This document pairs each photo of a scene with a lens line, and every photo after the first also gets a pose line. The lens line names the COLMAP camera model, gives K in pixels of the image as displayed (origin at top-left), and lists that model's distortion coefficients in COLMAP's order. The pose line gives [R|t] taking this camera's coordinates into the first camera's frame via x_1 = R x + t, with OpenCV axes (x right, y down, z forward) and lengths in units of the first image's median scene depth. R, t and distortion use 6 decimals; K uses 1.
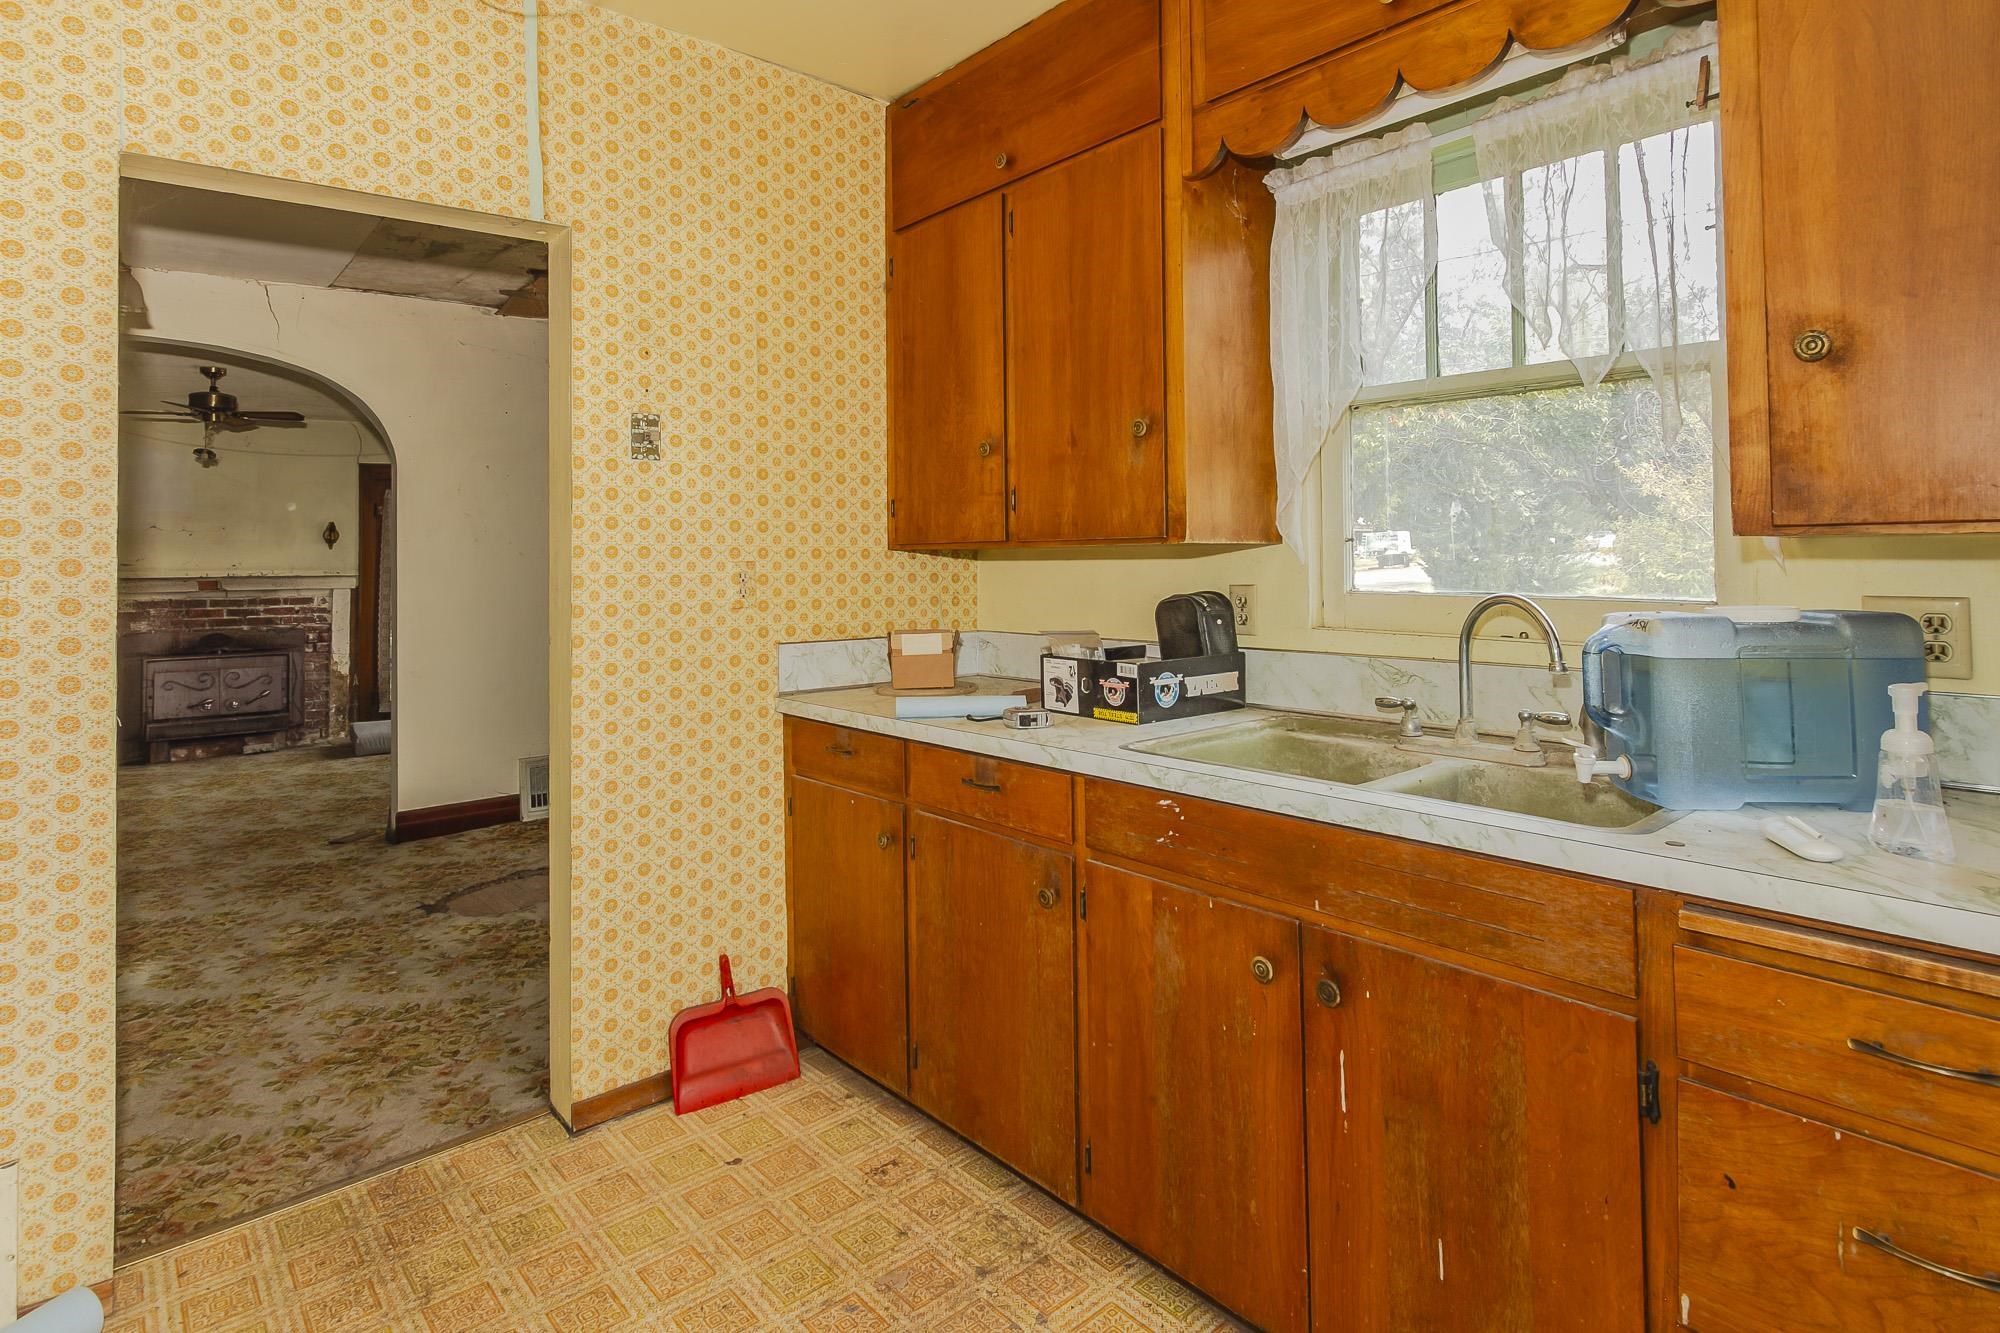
lens RADIAL K [[1011.7, 0, 985.8], [0, 1011.7, 552.7], [0, 0, 1]] dist [-0.001662, -0.001731]
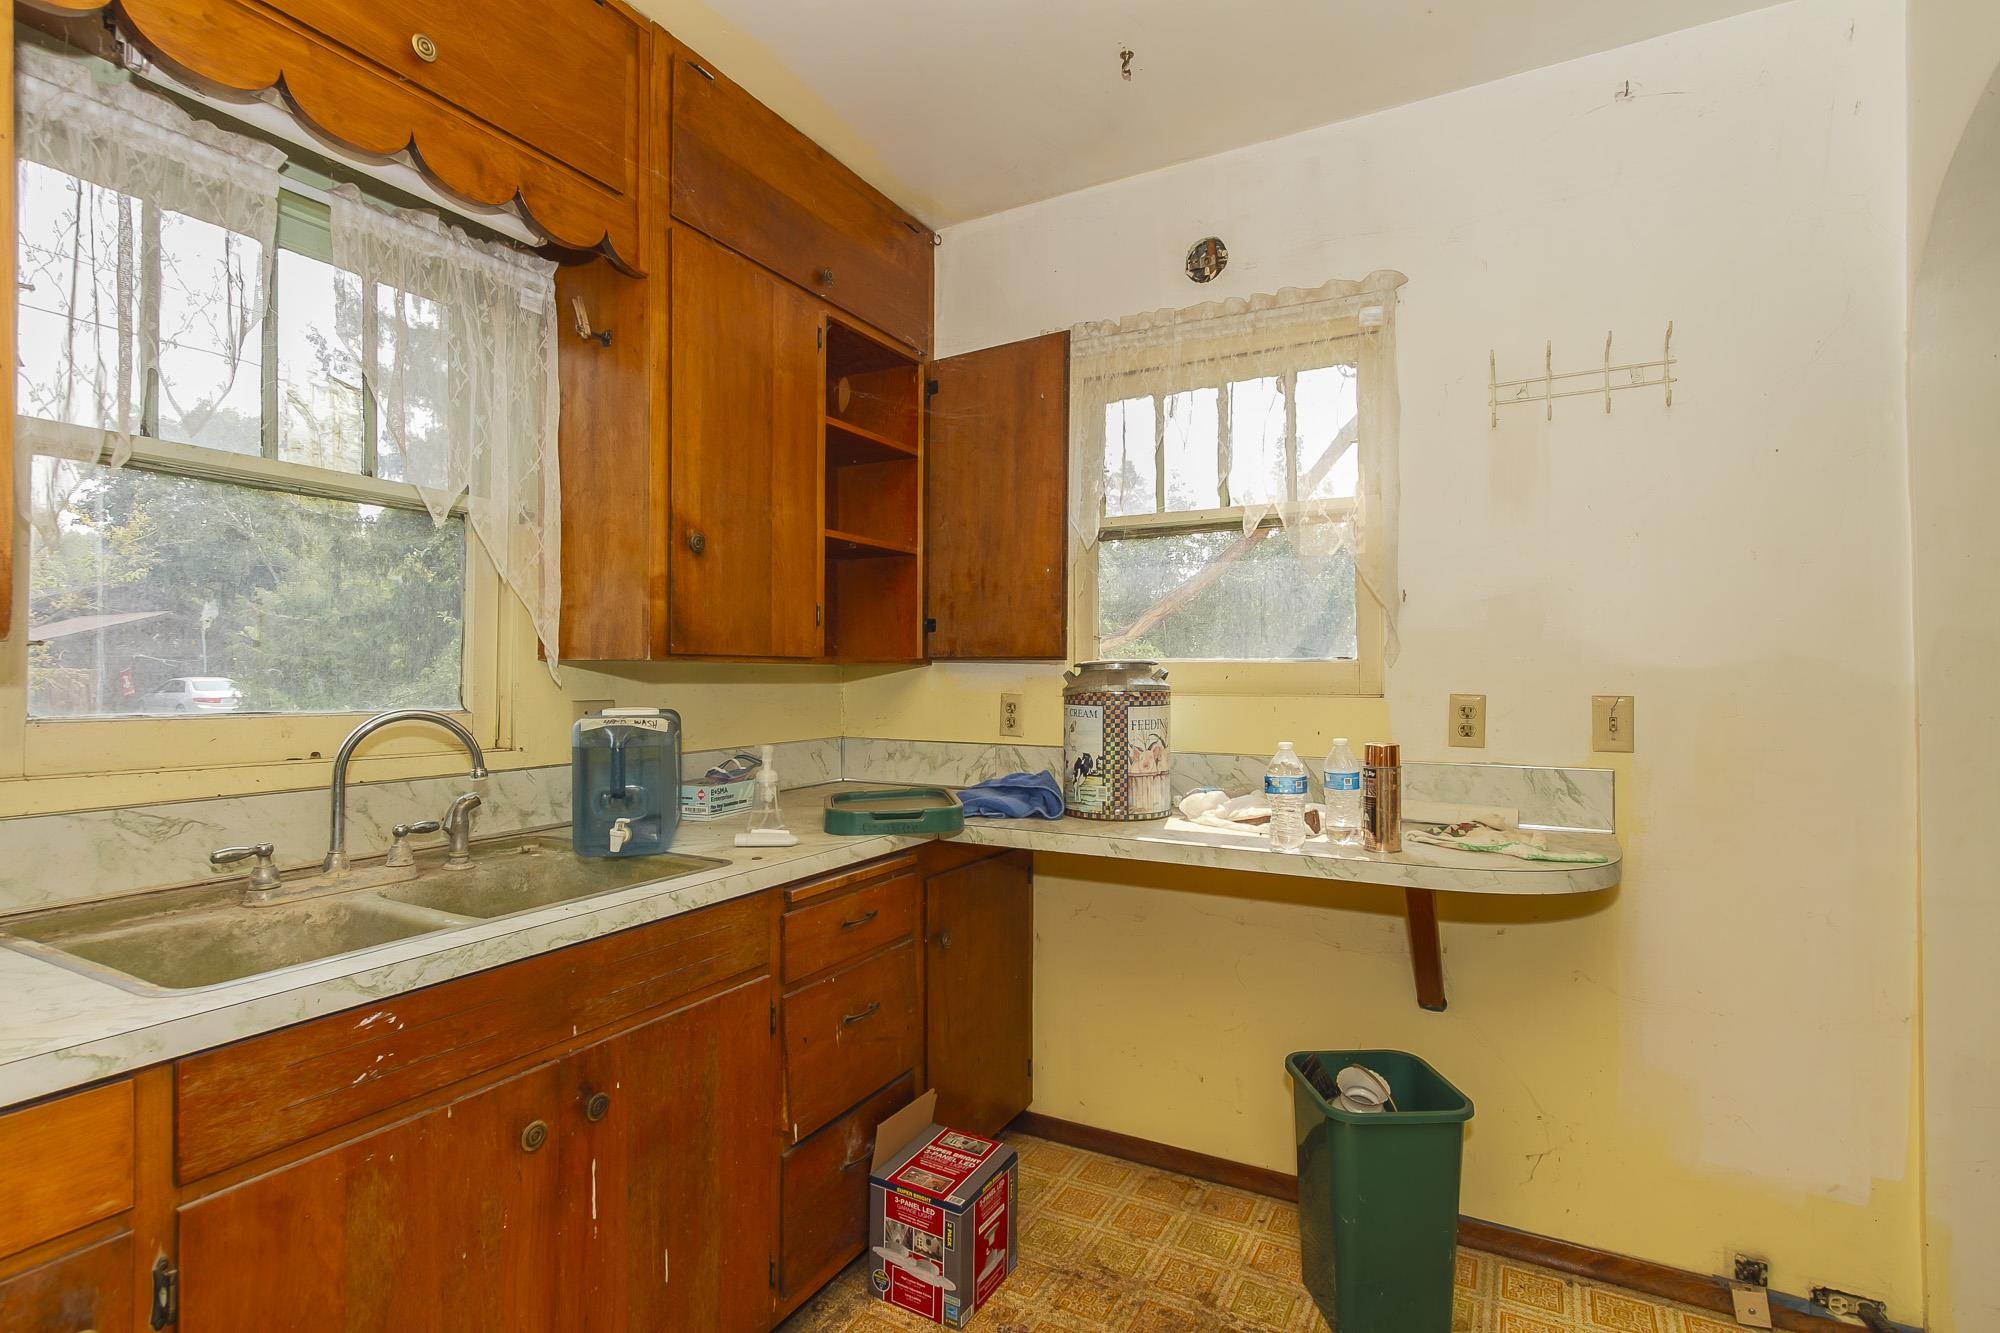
lens RADIAL K [[1011.7, 0, 958.4], [0, 1011.7, 661.3], [0, 0, 1]] dist [-0.001662, -0.001731]
pose [[-0.335371, 0.013828, 0.941985, -0.618046], [-0.011314, 0.999761, -0.018704, 0.006312], [-0.942018, -0.016930, -0.335134, 0.847834]]
